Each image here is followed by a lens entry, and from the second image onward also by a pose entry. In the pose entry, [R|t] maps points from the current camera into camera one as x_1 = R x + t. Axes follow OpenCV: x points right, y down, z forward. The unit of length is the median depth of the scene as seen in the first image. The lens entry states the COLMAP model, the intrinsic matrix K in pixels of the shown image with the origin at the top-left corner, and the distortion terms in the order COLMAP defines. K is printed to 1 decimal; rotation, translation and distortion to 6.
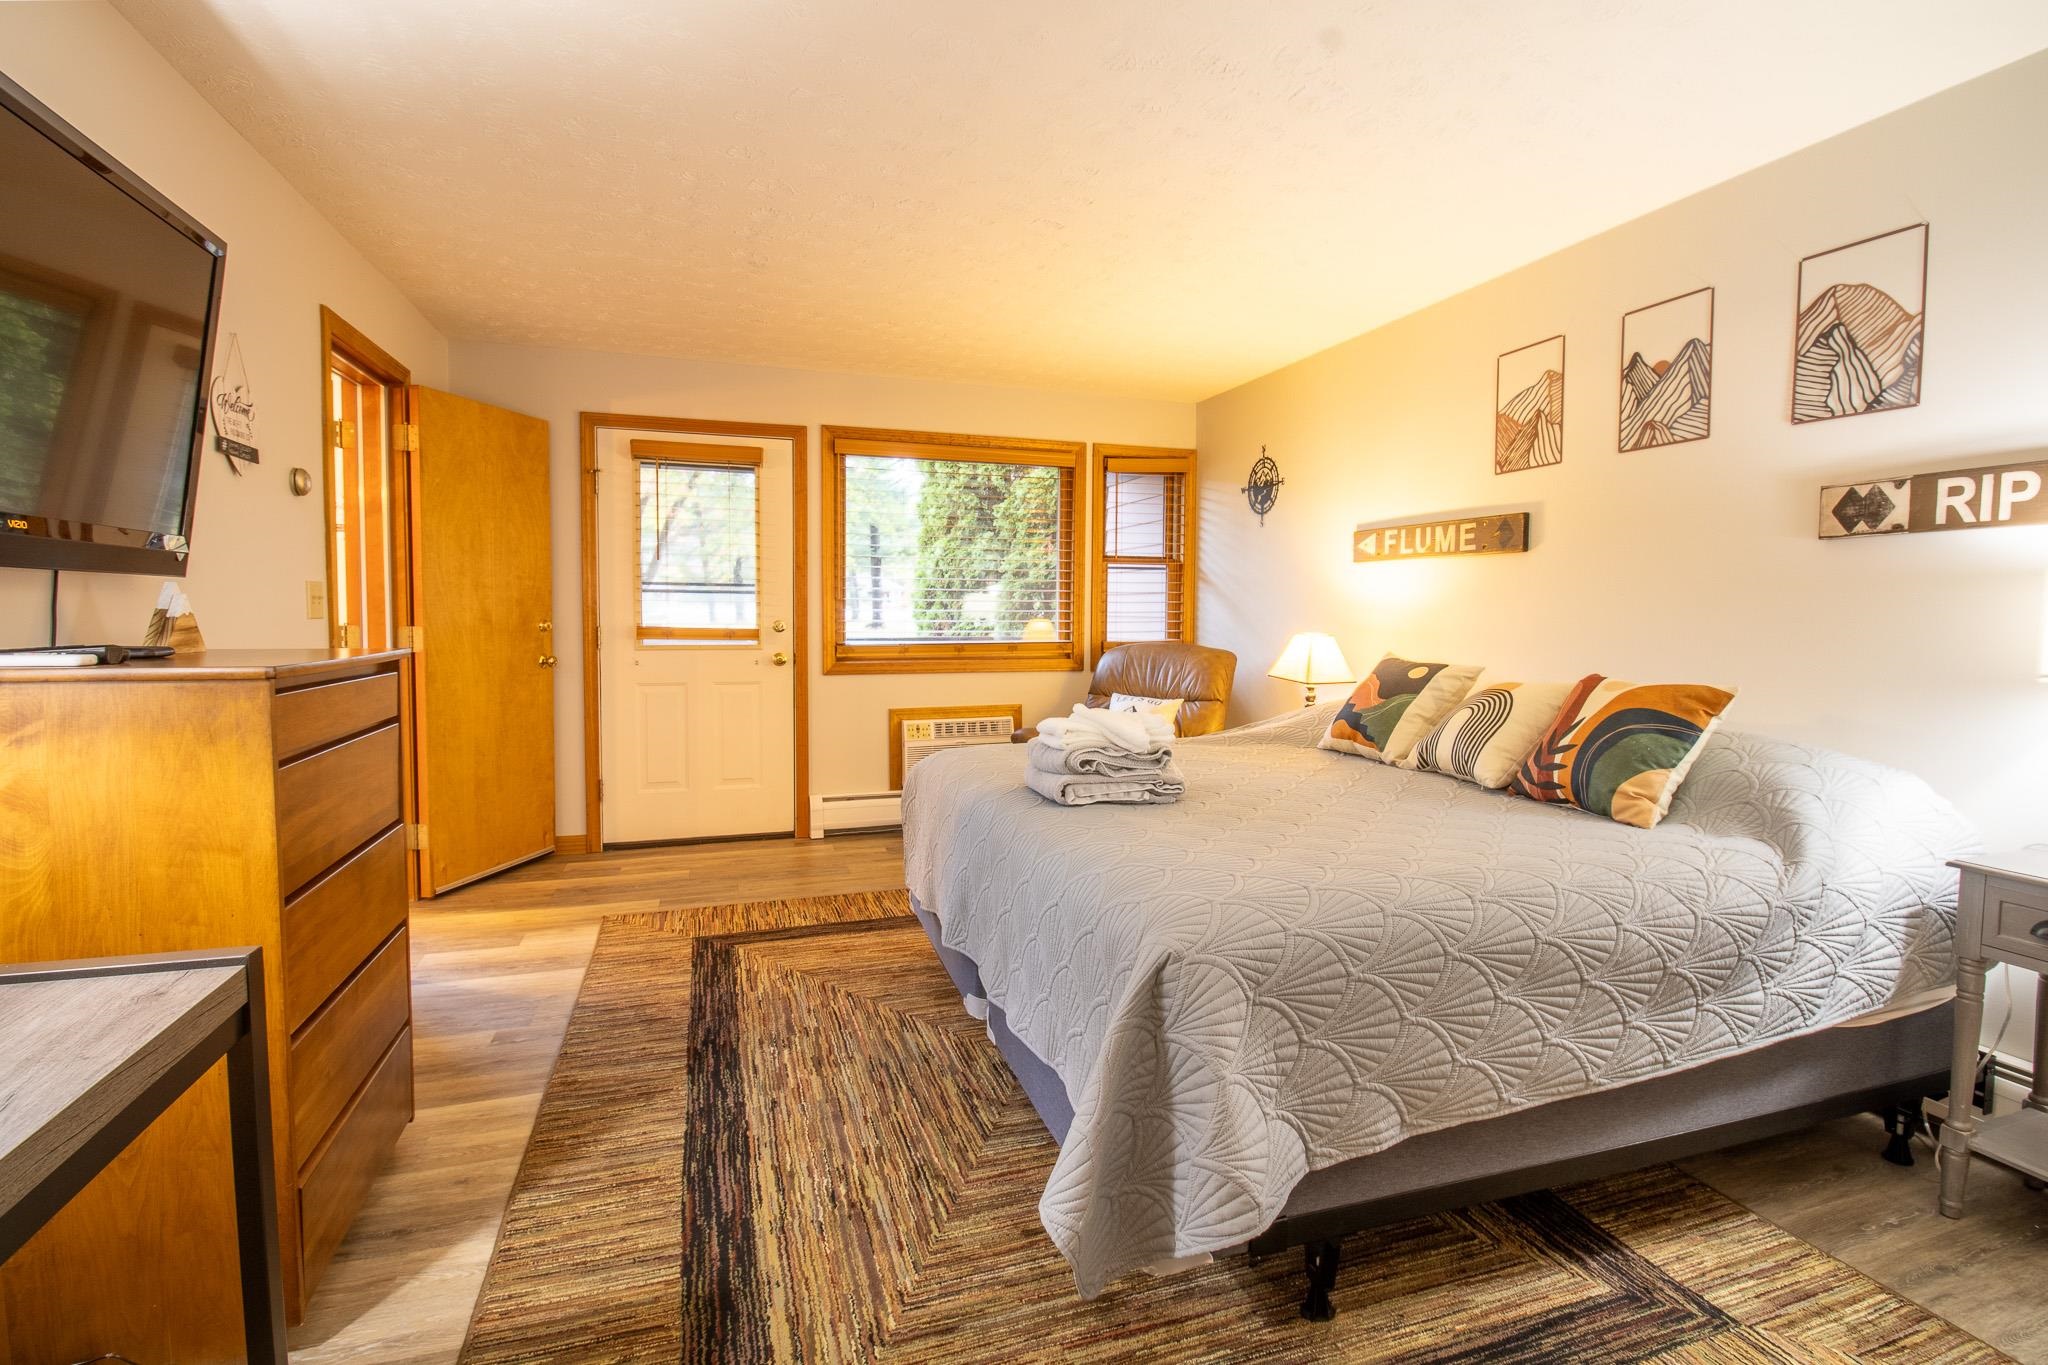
lens RADIAL K [[970.5, 0, 1033.8], [0, 970.5, 671.6], [0, 0, 1]] dist [0.001535, -0.011239]
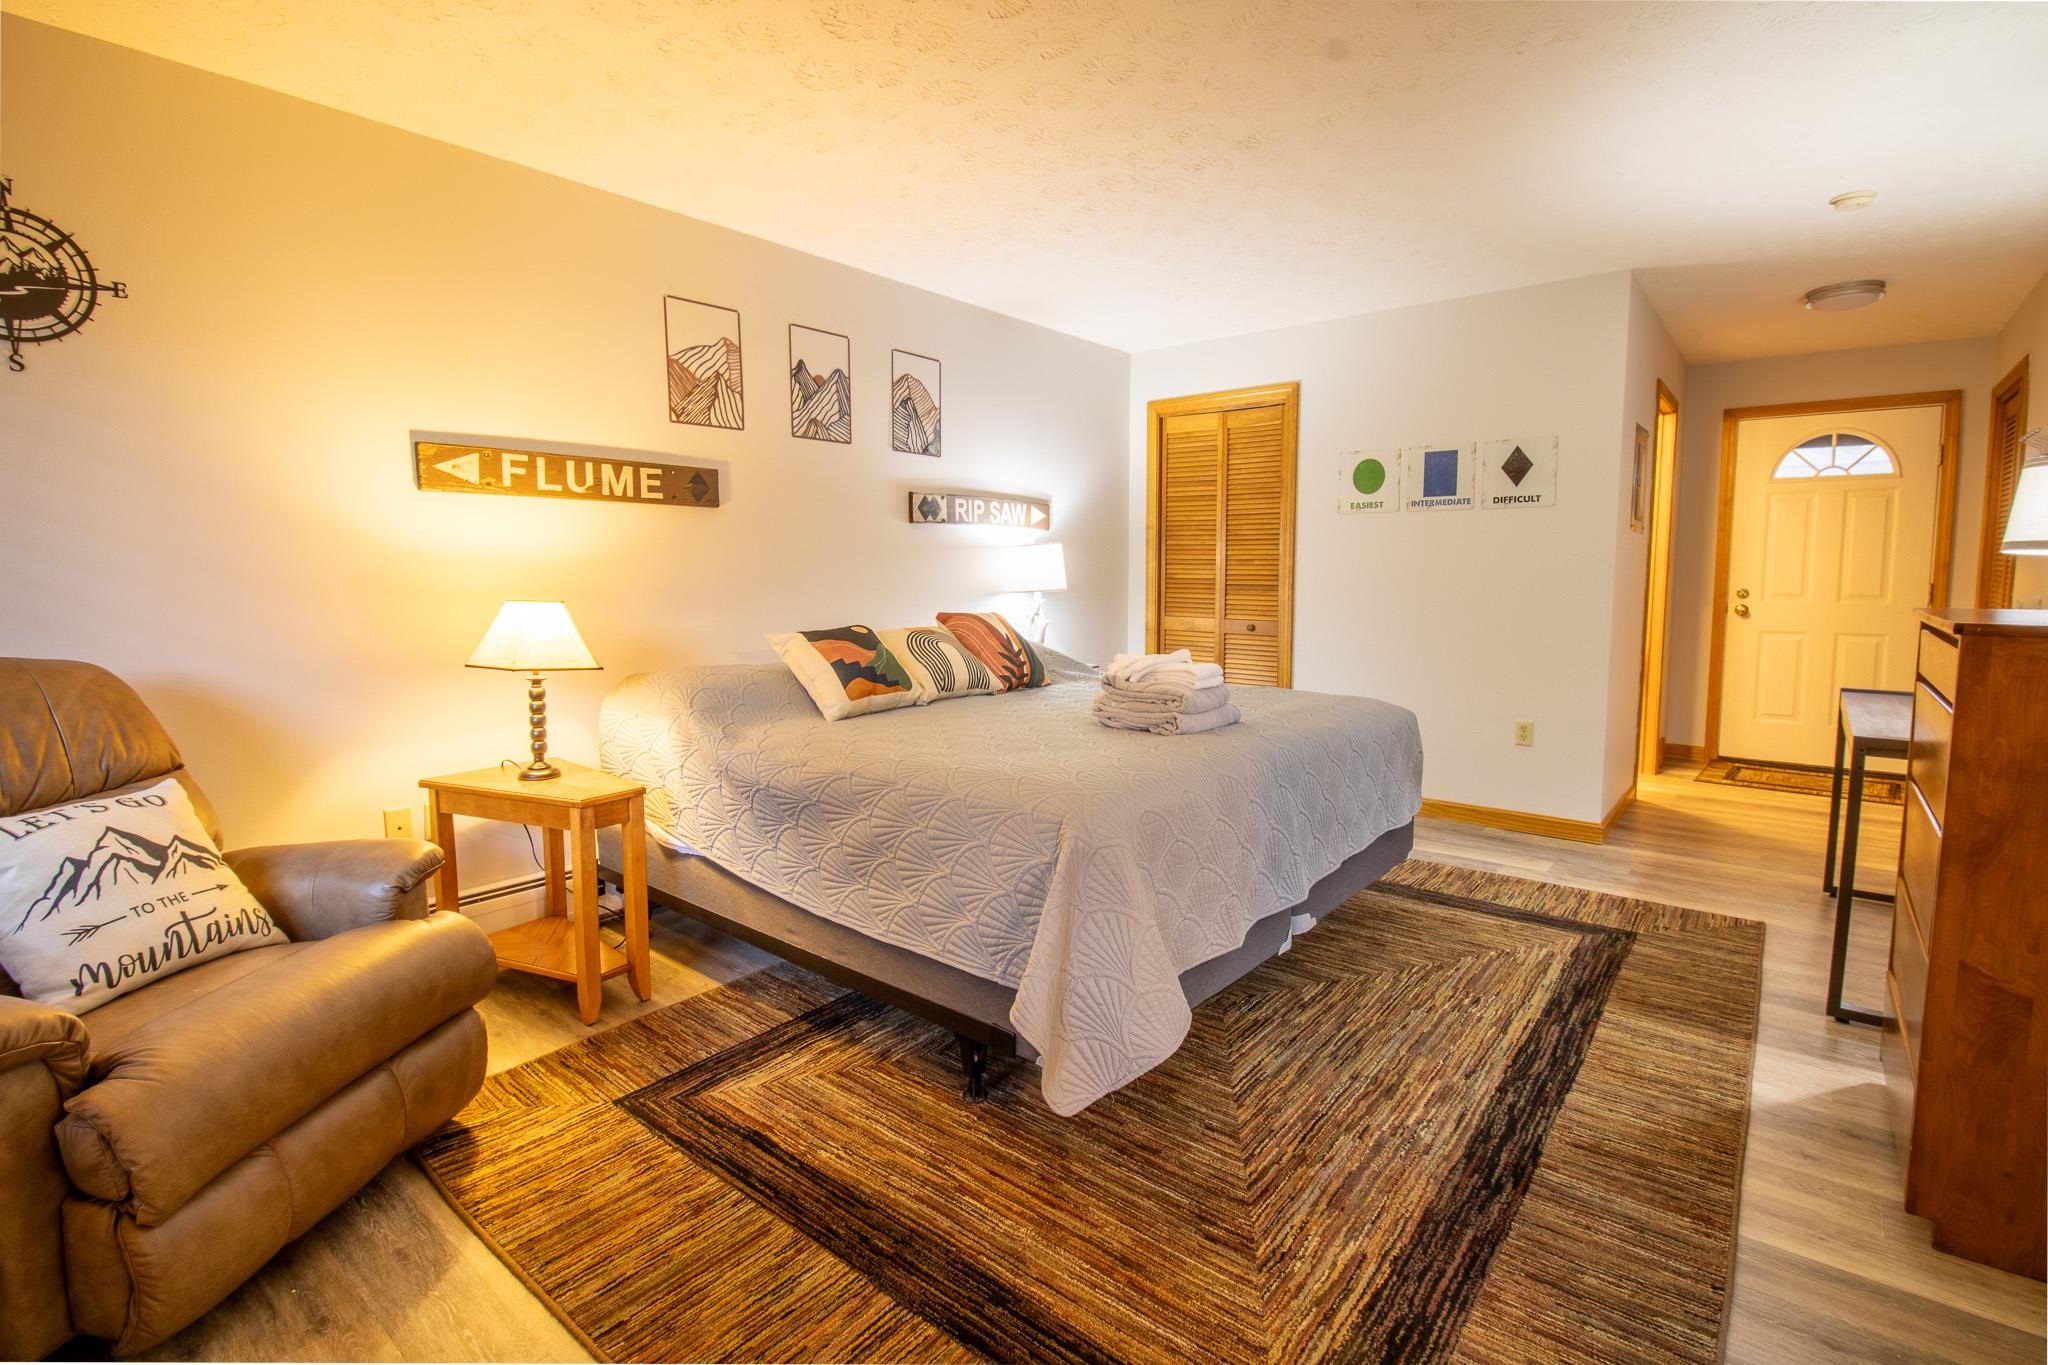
lens RADIAL K [[970.5, 0, 1035.2], [0, 970.5, 672.3], [0, 0, 1]] dist [0.001535, -0.011239]
pose [[-0.547053, -0.100316, 0.831066, -0.713171], [0.046712, 0.987588, 0.149958, -0.112951], [-0.835794, 0.120856, -0.535577, 1.637107]]
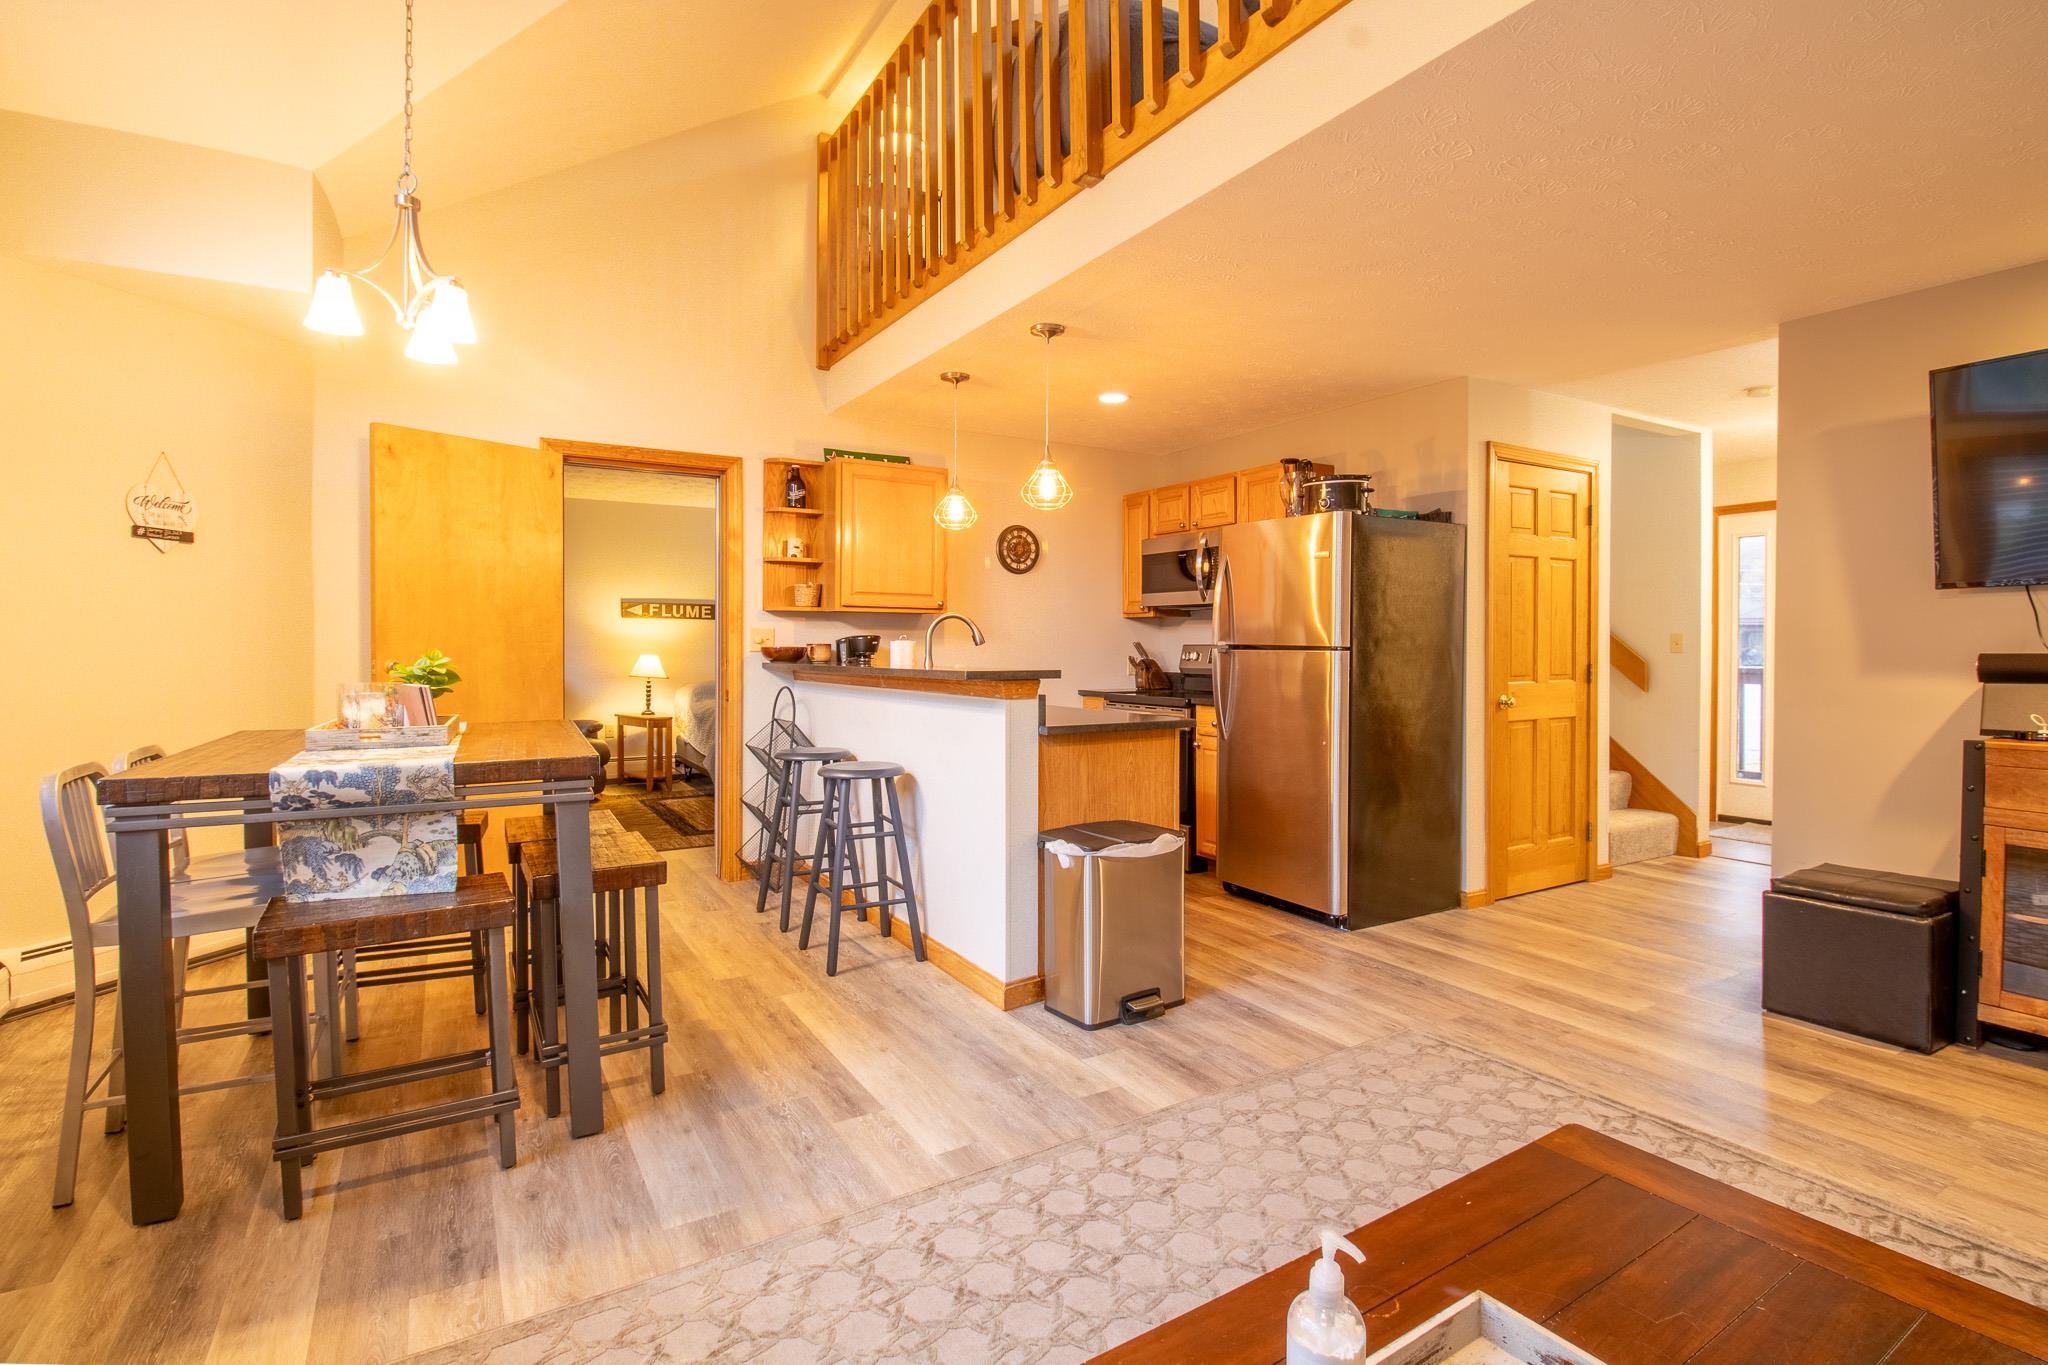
lens RADIAL K [[970.5, 0, 1035.4], [0, 970.5, 661.5], [0, 0, 1]] dist [0.001535, -0.011239]
pose [[-0.218299, -0.034546, 0.975270, -2.829536], [0.055077, 0.997344, 0.047656, -0.115443], [-0.974326, 0.064118, -0.215817, 0.992194]]
